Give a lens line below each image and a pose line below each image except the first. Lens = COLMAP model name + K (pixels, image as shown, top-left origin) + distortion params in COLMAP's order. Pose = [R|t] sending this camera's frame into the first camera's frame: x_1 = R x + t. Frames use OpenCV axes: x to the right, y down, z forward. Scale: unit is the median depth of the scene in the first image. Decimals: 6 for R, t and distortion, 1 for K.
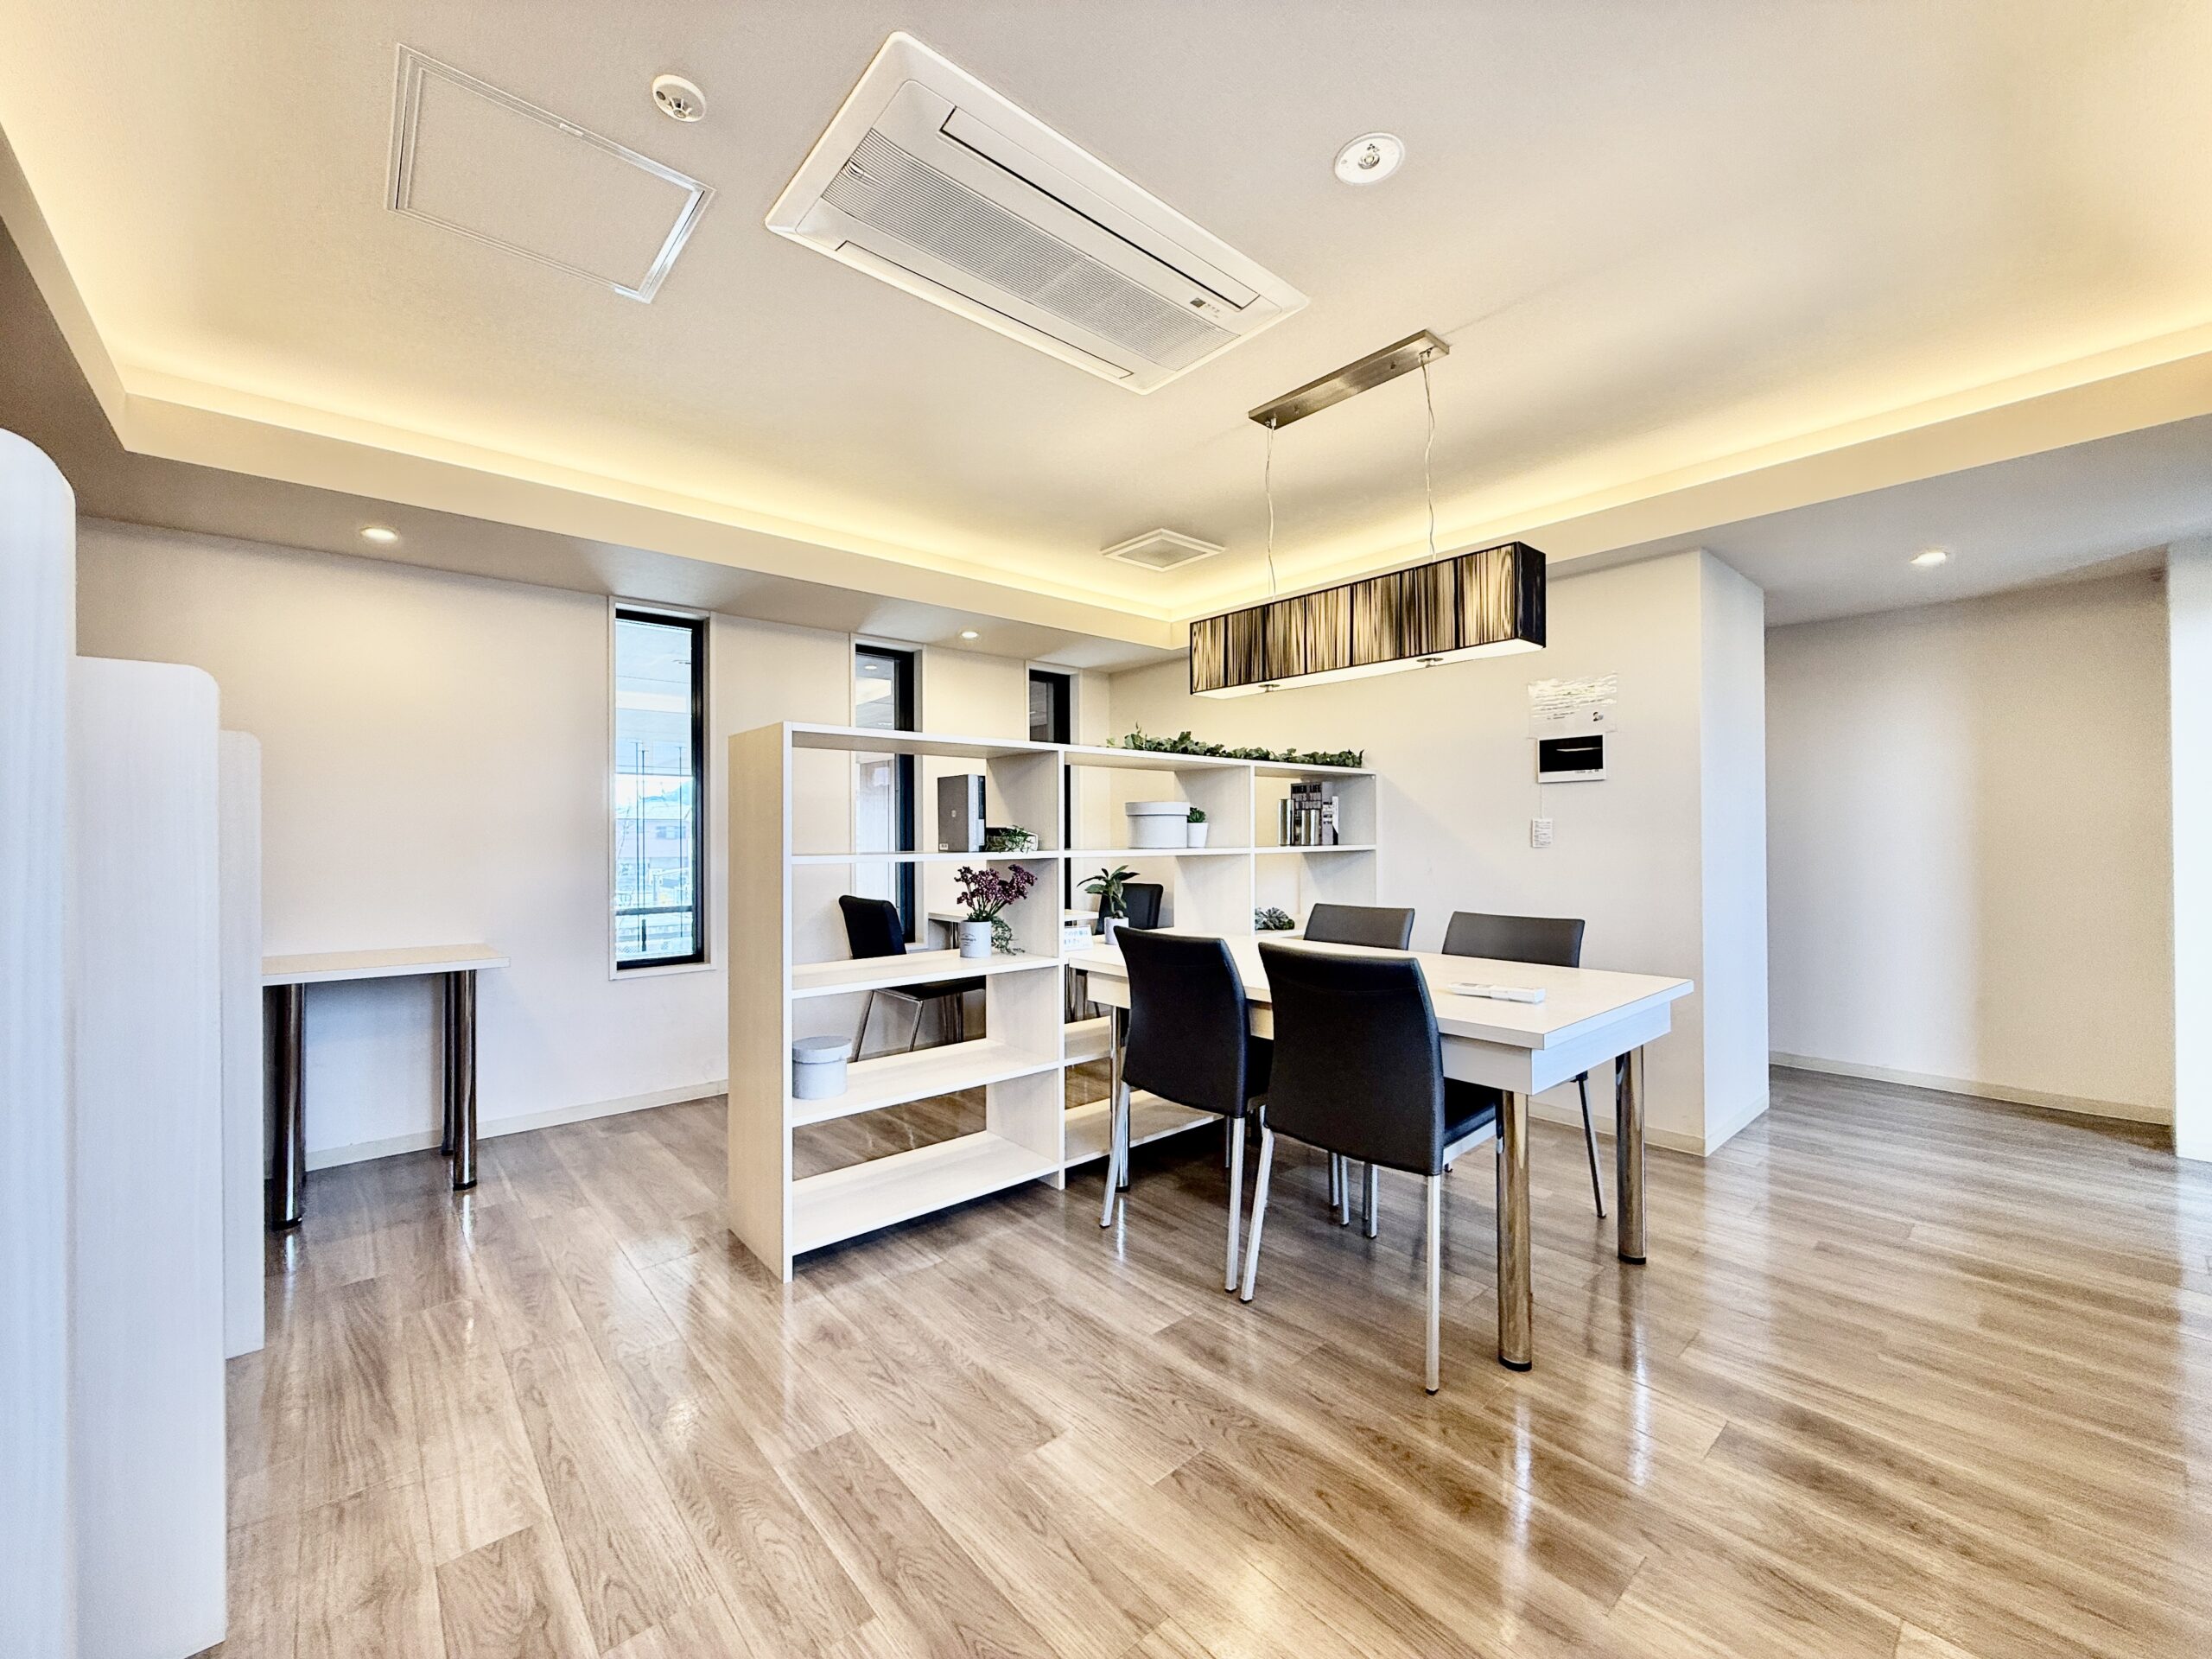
lens RADIAL K [[879.9, 0, 1094.7], [0, 879.9, 831.0], [0, 0, 1]] dist [-0.001206, 0.000648]
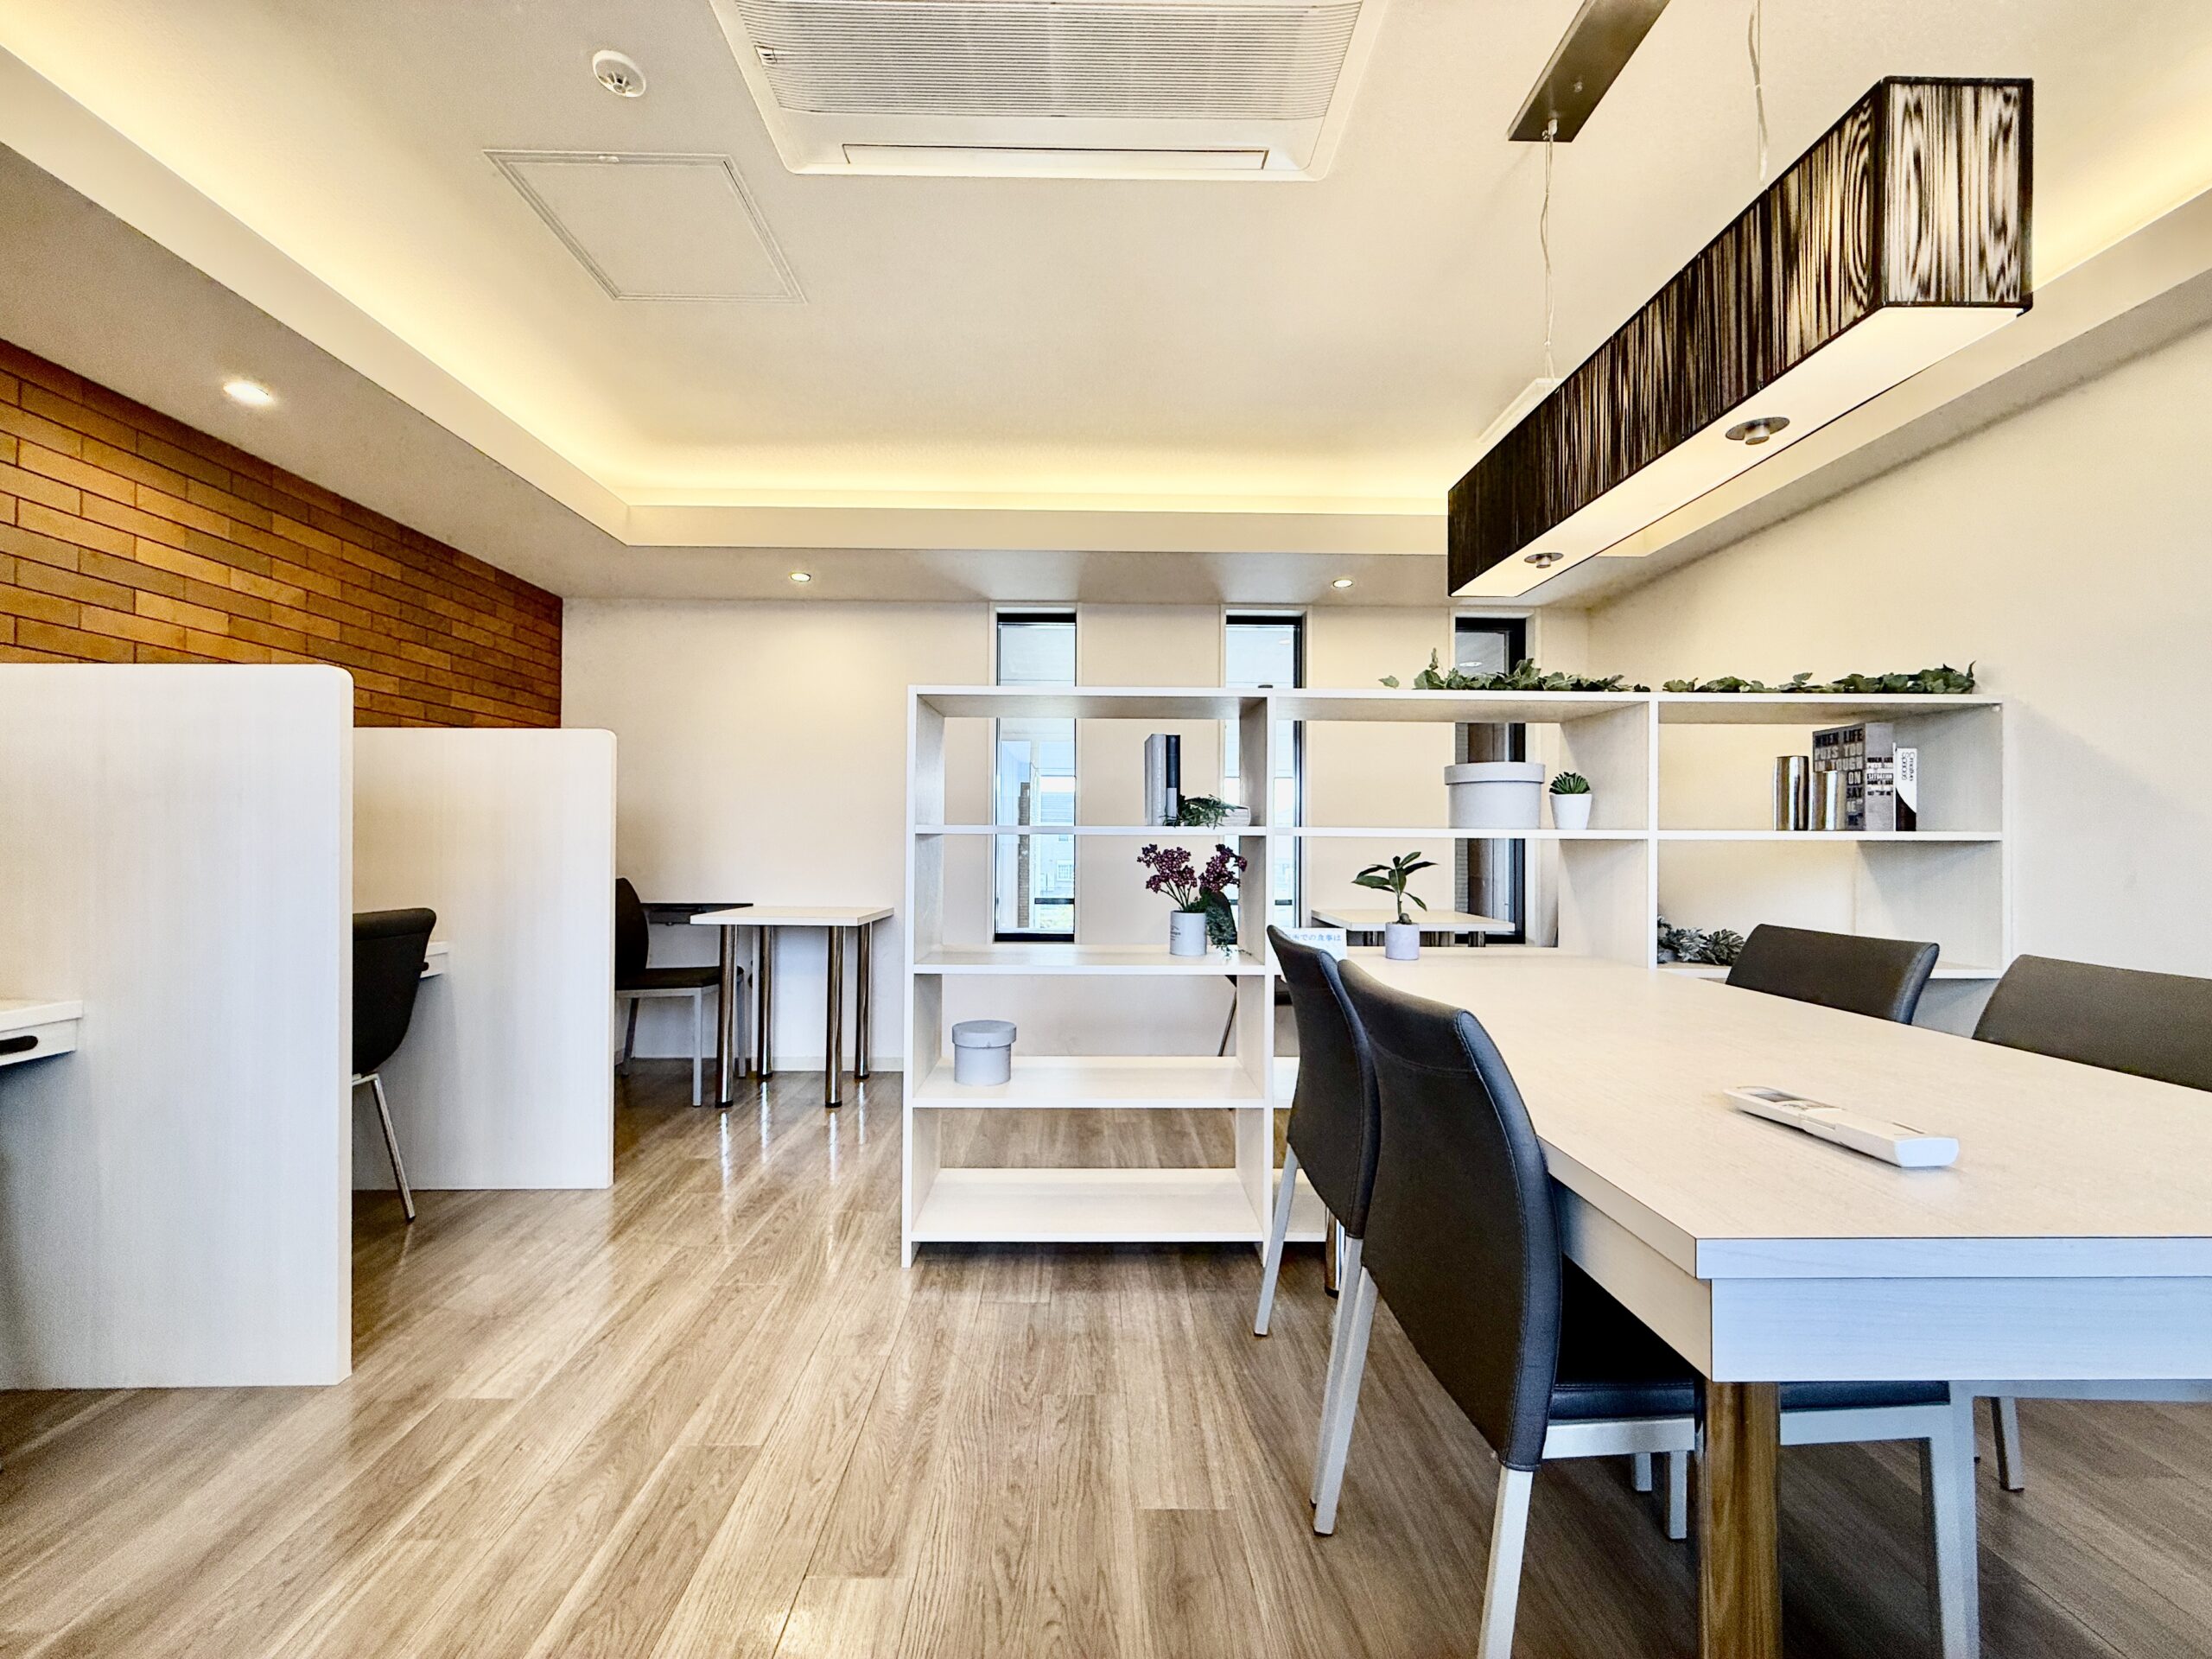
lens RADIAL K [[879.9, 0, 1103.1], [0, 879.9, 827.8], [0, 0, 1]] dist [-0.001206, 0.000648]
pose [[0.767304, 0.002593, -0.641278, 0.336296], [-0.006633, 0.999970, -0.003892, 0.027197], [0.641249, 0.007240, 0.767298, 0.309531]]
